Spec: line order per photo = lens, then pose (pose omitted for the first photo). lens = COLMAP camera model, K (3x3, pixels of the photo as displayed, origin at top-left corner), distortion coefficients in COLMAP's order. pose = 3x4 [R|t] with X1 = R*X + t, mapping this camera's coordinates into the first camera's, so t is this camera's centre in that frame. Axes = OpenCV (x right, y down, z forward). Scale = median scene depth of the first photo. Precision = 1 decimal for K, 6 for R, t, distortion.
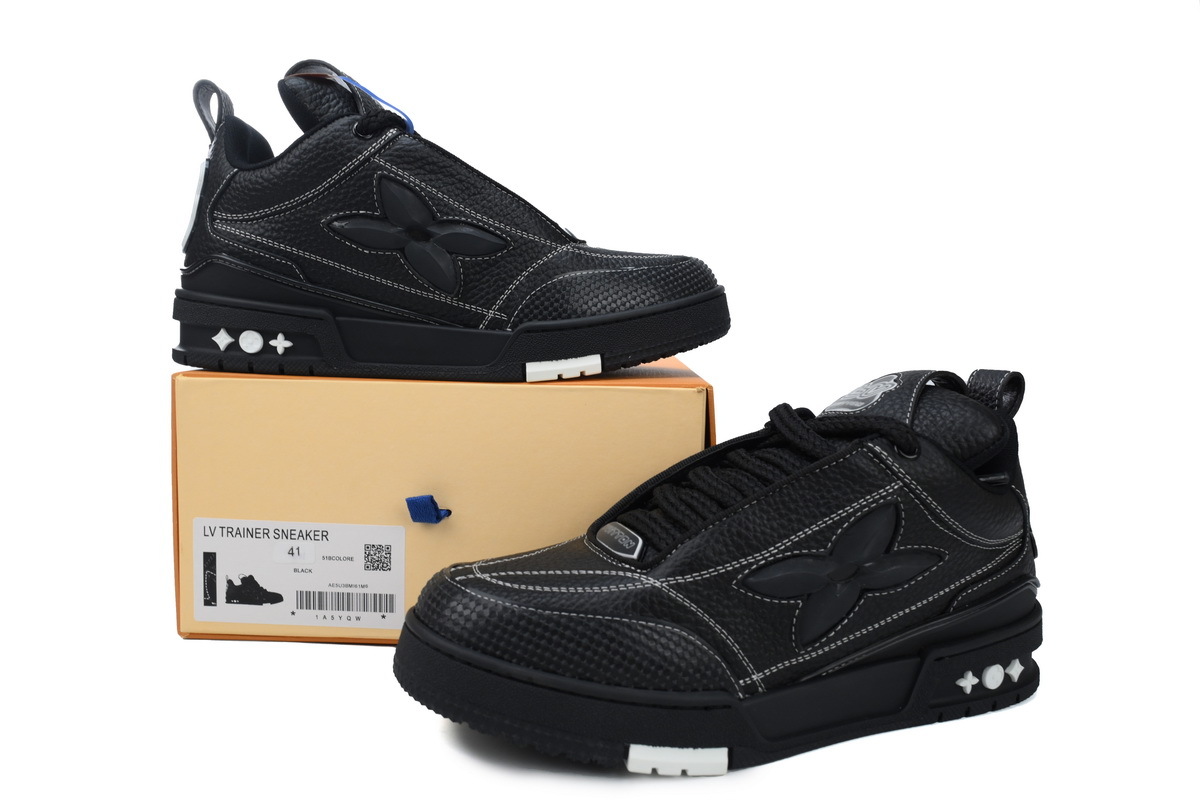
lens RADIAL K [[897.6, 0, 600.0], [0, 897.6, 400.0], [0, 0, 1]] dist [-0.056813, -0.001348]
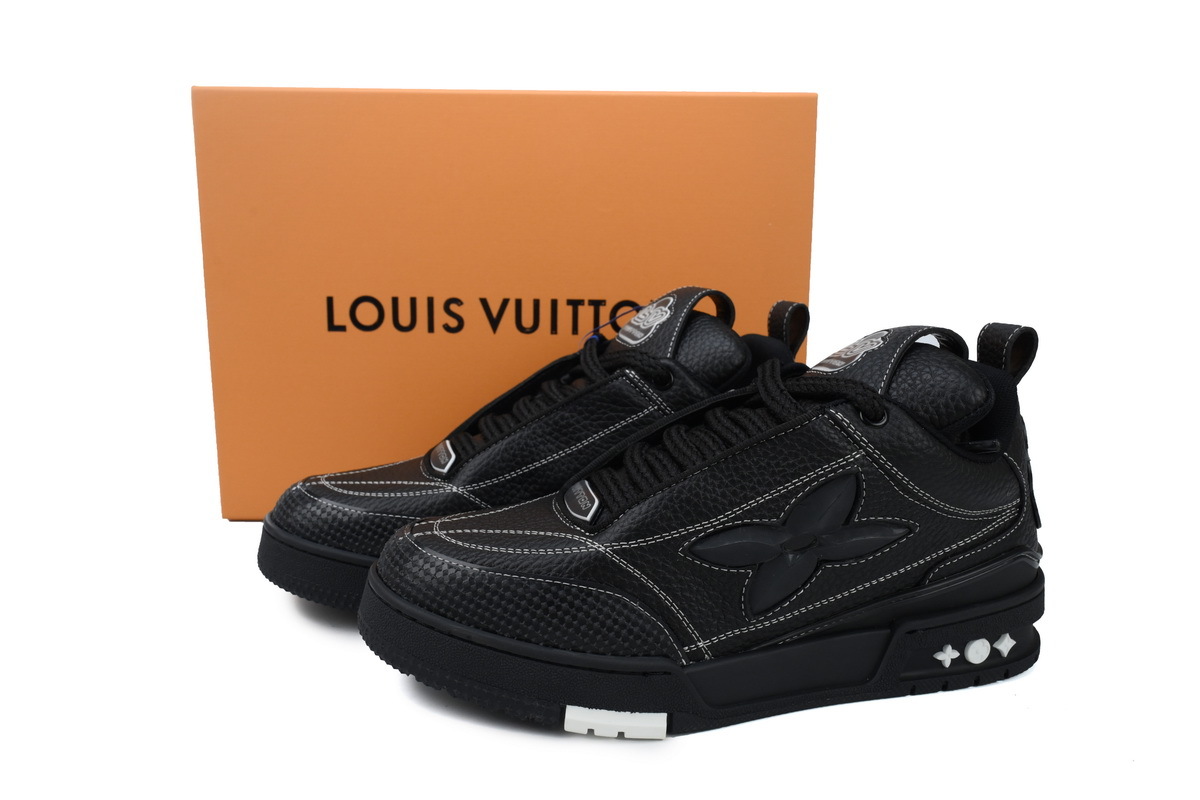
lens RADIAL K [[897.6, 0, 600.0], [0, 897.6, 400.0], [0, 0, 1]] dist [-0.056813, -0.001348]
pose [[0.990584, 0.013089, -0.136280, 0.190800], [-0.000725, 0.995907, 0.090382, -0.048180], [0.136905, -0.089432, 0.986539, 0.029362]]
